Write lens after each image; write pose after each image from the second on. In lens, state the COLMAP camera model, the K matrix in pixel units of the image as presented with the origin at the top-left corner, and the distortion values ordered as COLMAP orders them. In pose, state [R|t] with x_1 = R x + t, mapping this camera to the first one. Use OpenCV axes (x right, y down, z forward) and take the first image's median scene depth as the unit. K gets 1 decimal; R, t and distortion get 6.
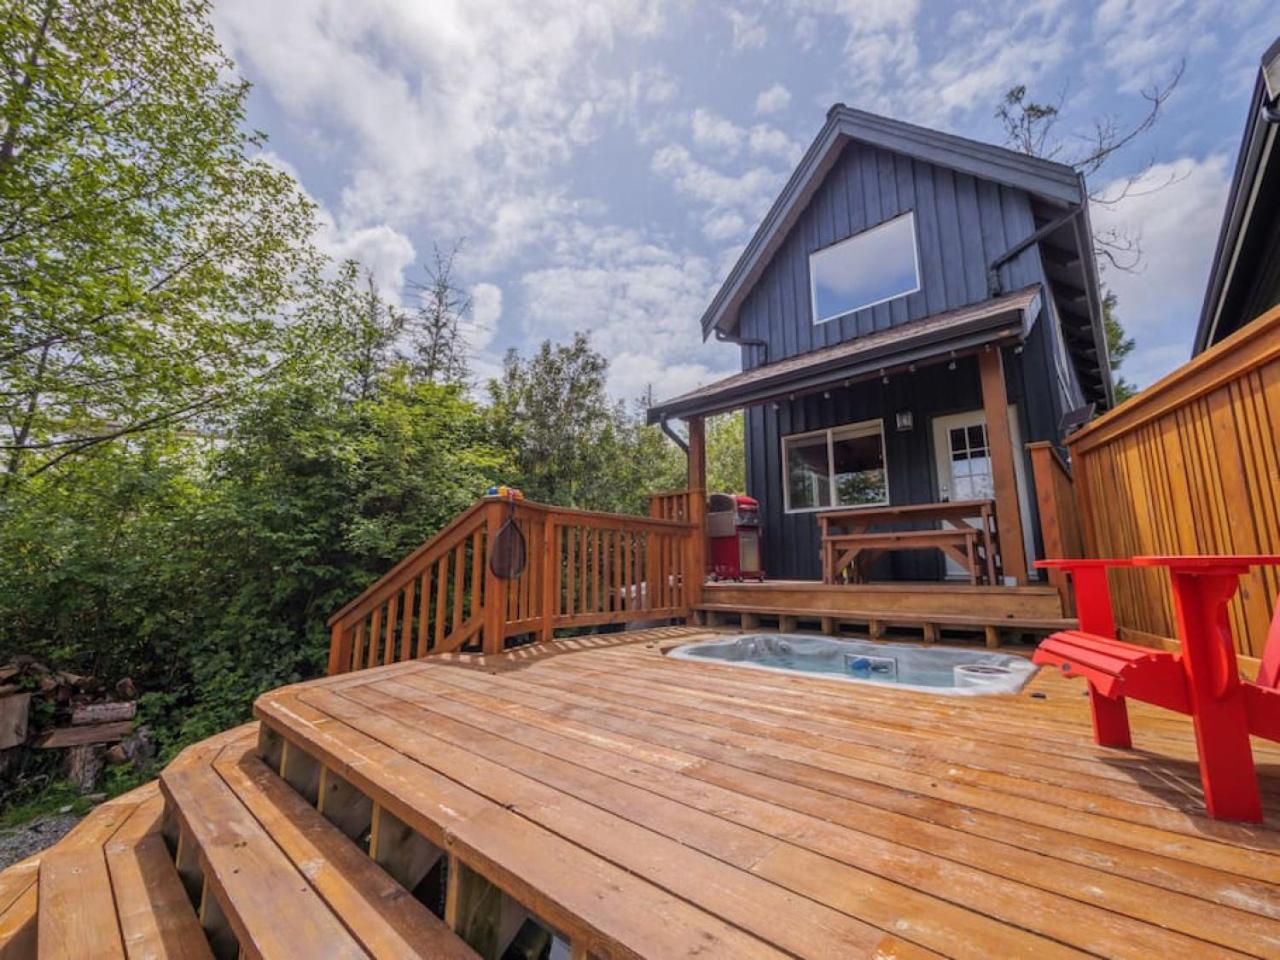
lens RADIAL K [[536.7, 0, 640.4], [0, 536.7, 489.4], [0, 0, 1]] dist [-0.001328, -0.000122]
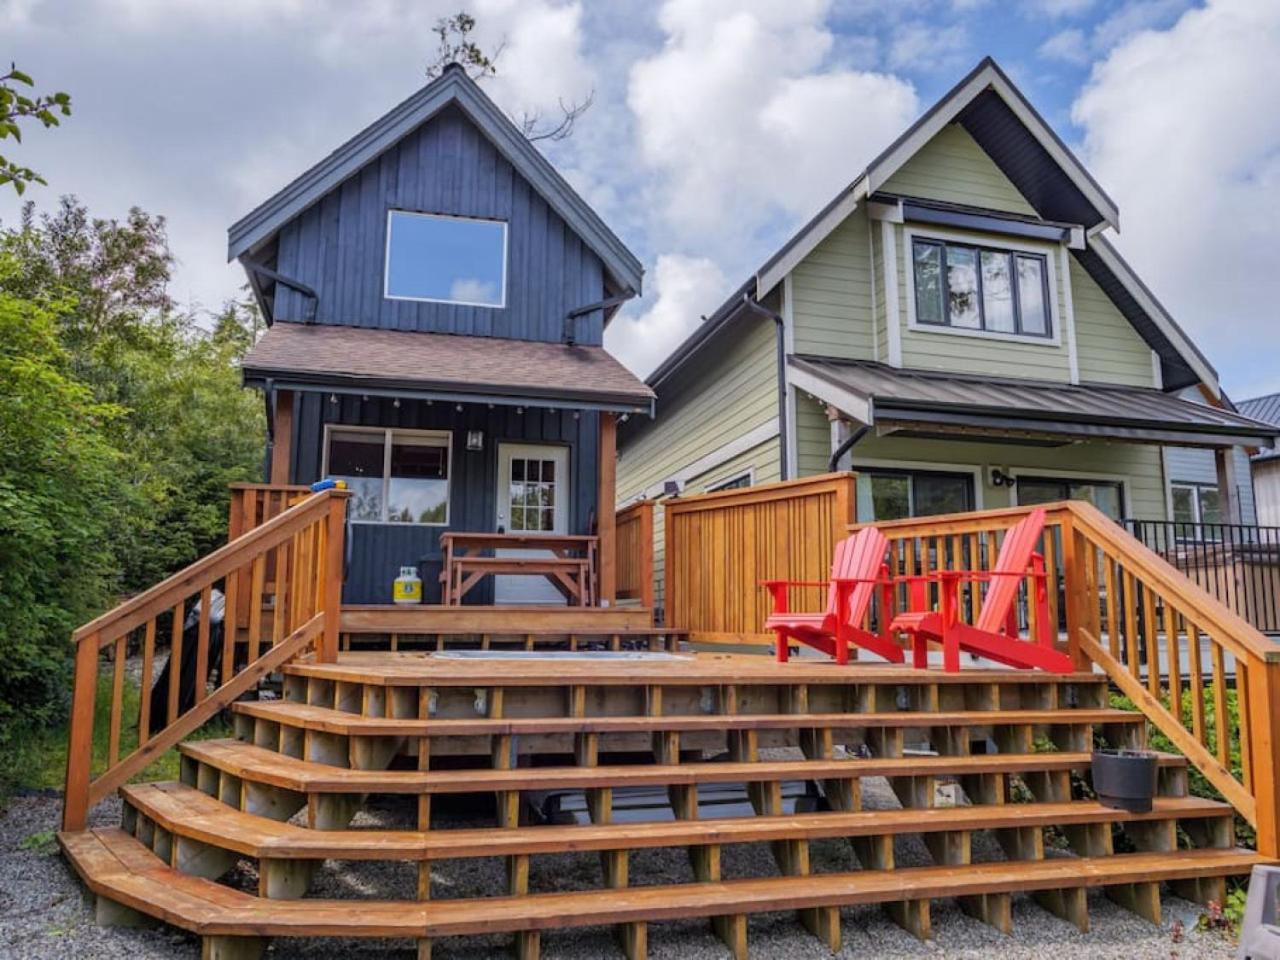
lens RADIAL K [[914.3, 0, 636.5], [0, 914.3, 503.2], [0, 0, 1]] dist [-0.003830, -0.000920]
pose [[0.546734, 0.117523, 0.829017, -0.701553], [-0.138274, 0.989179, -0.049036, 0.022812], [-0.825810, -0.087822, 0.557069, -0.146811]]
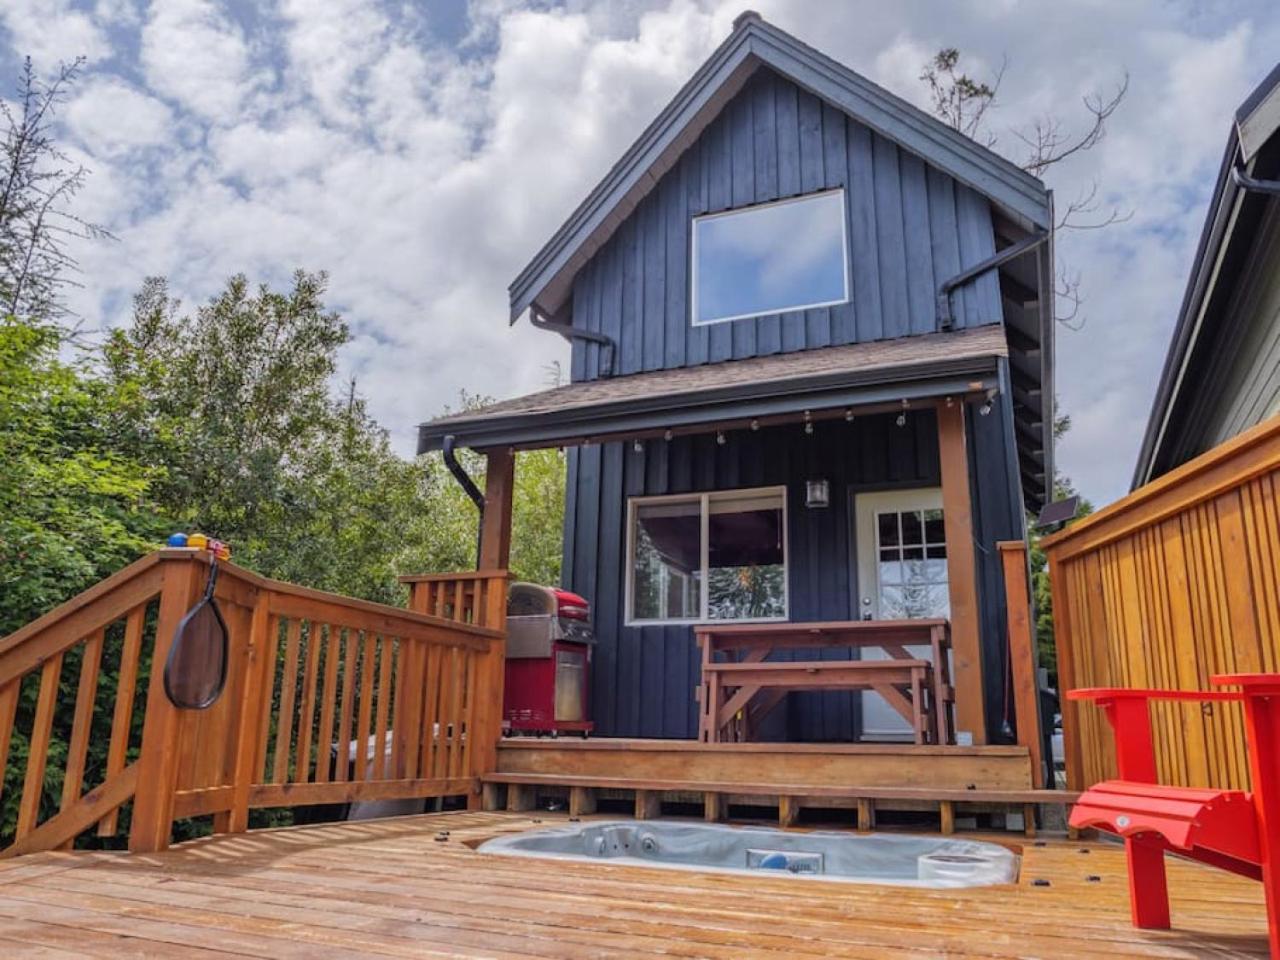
lens RADIAL K [[954.4, 0, 649.7], [0, 954.4, 503.8], [0, 0, 1]] dist [-0.042612, 0.001810]
pose [[0.938619, 0.102364, 0.329417, -0.082646], [-0.074148, 0.992505, -0.097143, 0.013241], [-0.336892, 0.066755, 0.939174, -0.019963]]
